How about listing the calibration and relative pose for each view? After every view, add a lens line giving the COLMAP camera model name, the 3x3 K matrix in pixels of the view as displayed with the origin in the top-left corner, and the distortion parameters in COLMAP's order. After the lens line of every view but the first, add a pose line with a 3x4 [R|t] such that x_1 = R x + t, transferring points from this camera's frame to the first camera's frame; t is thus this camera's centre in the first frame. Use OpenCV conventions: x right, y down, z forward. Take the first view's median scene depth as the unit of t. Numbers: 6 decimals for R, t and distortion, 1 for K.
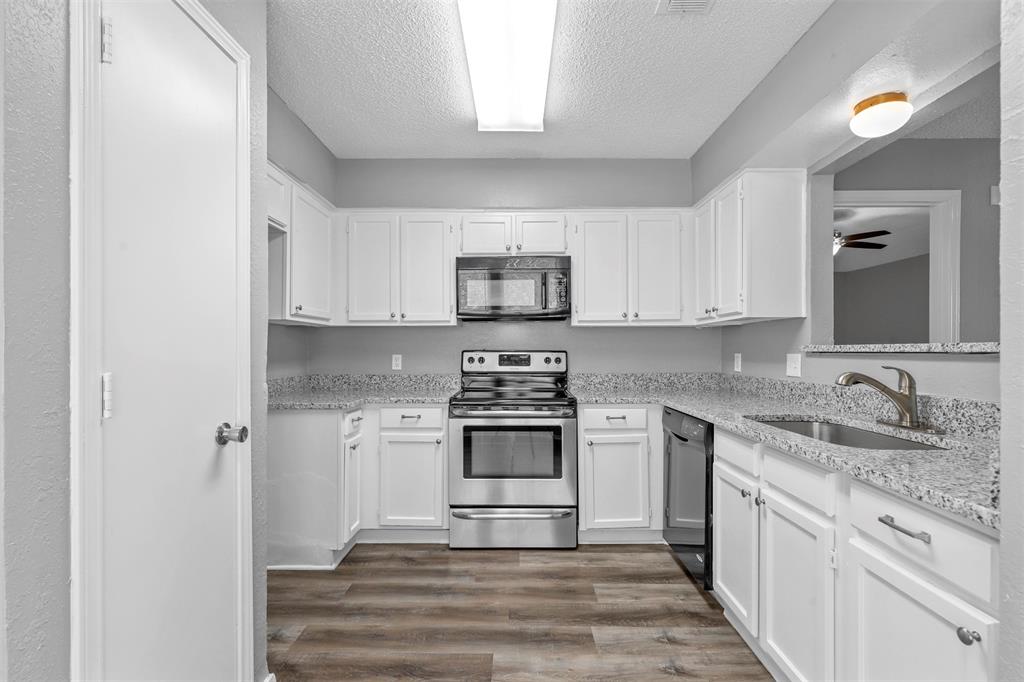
lens RADIAL K [[469.6, 0, 506.6], [0, 469.6, 343.2], [0, 0, 1]] dist [0.004046, -0.000267]
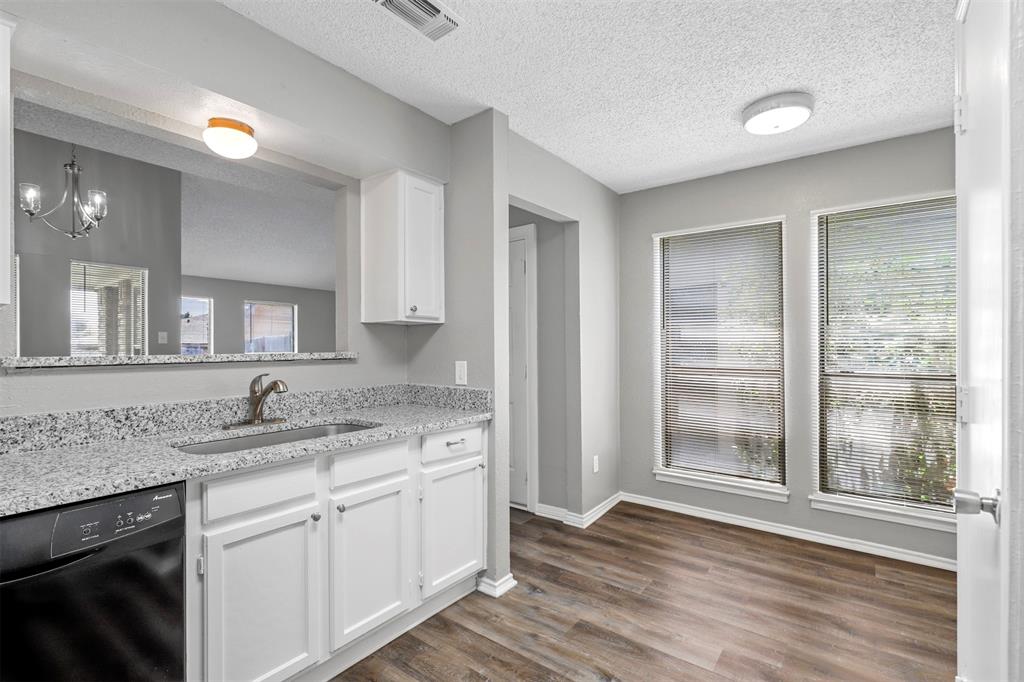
lens RADIAL K [[469.6, 0, 514.3], [0, 469.6, 346.4], [0, 0, 1]] dist [0.004046, -0.000267]
pose [[-0.788365, 0.006283, 0.615176, -0.345104], [0.001806, 0.999967, -0.007898, -0.005419], [-0.615206, -0.005116, -0.788350, 1.383455]]
